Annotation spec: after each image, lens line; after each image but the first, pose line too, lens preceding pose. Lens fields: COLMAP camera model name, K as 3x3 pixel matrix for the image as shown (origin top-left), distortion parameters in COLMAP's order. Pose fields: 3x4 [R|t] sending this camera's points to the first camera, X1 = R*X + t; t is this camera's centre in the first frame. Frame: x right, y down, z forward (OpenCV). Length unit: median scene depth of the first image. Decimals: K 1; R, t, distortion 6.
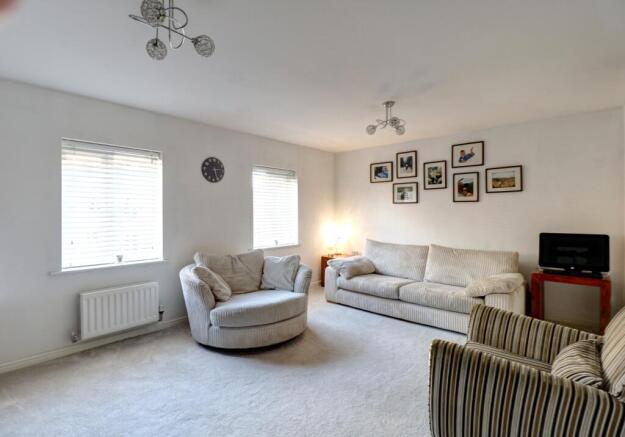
lens RADIAL K [[310.0, 0, 312.5], [0, 310.0, 218.5], [0, 0, 1]] dist [-0.001370, -0.000137]
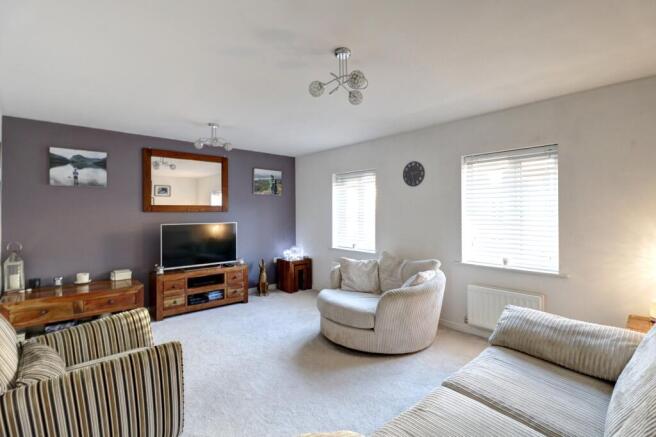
lens RADIAL K [[310.8, 0, 328.0], [0, 310.8, 218.5], [0, 0, 1]] dist [0.000072, -0.011473]
pose [[-0.178102, 0.003445, -0.984006, 0.619113], [-0.017097, 0.999832, 0.006595, -0.011463], [0.983864, 0.017998, -0.178013, 0.777137]]
